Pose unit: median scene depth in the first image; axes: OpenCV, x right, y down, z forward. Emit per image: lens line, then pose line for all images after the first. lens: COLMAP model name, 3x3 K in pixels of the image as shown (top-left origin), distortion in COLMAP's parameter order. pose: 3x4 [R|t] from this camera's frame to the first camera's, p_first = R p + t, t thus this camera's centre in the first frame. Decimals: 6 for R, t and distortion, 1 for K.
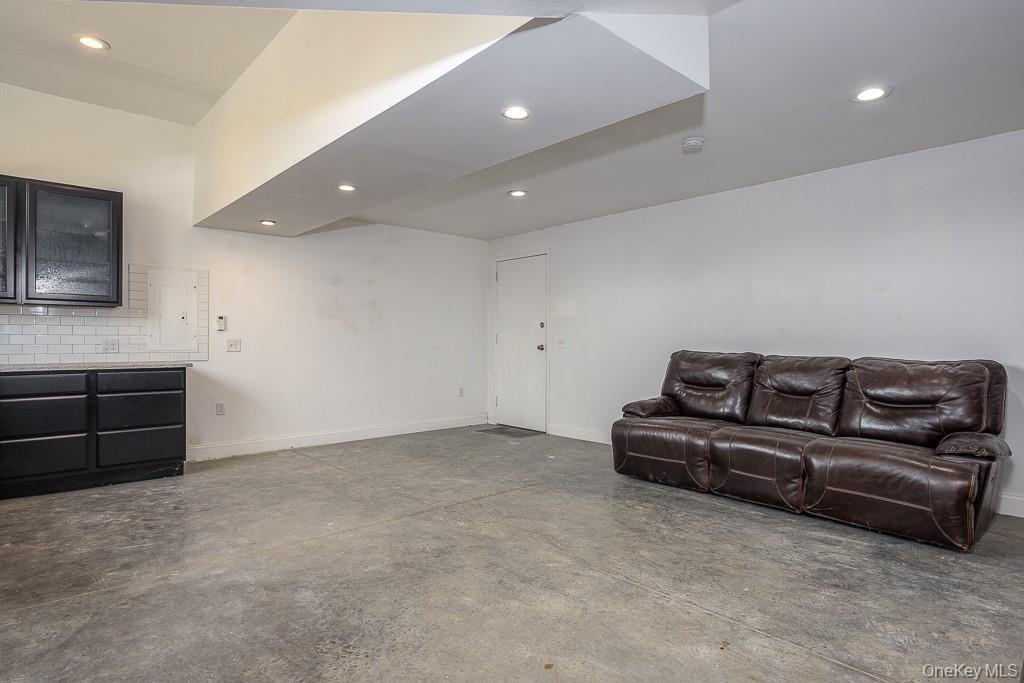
lens RADIAL K [[556.5, 0, 511.9], [0, 556.5, 339.5], [0, 0, 1]] dist [0.001591, 0.000351]
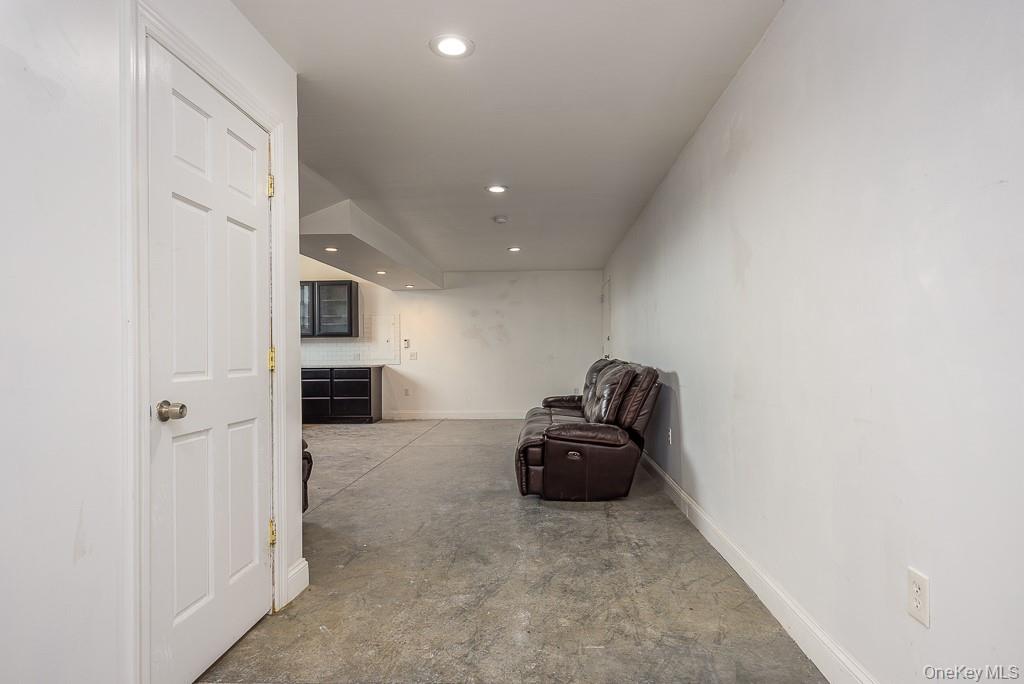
lens RADIAL K [[556.5, 0, 511.6], [0, 556.5, 346.3], [0, 0, 1]] dist [0.001591, 0.000351]
pose [[0.715635, -0.015385, -0.698305, 1.023625], [0.012028, 0.999881, -0.009703, 0.001761], [0.698371, -0.001455, 0.715734, -0.031233]]
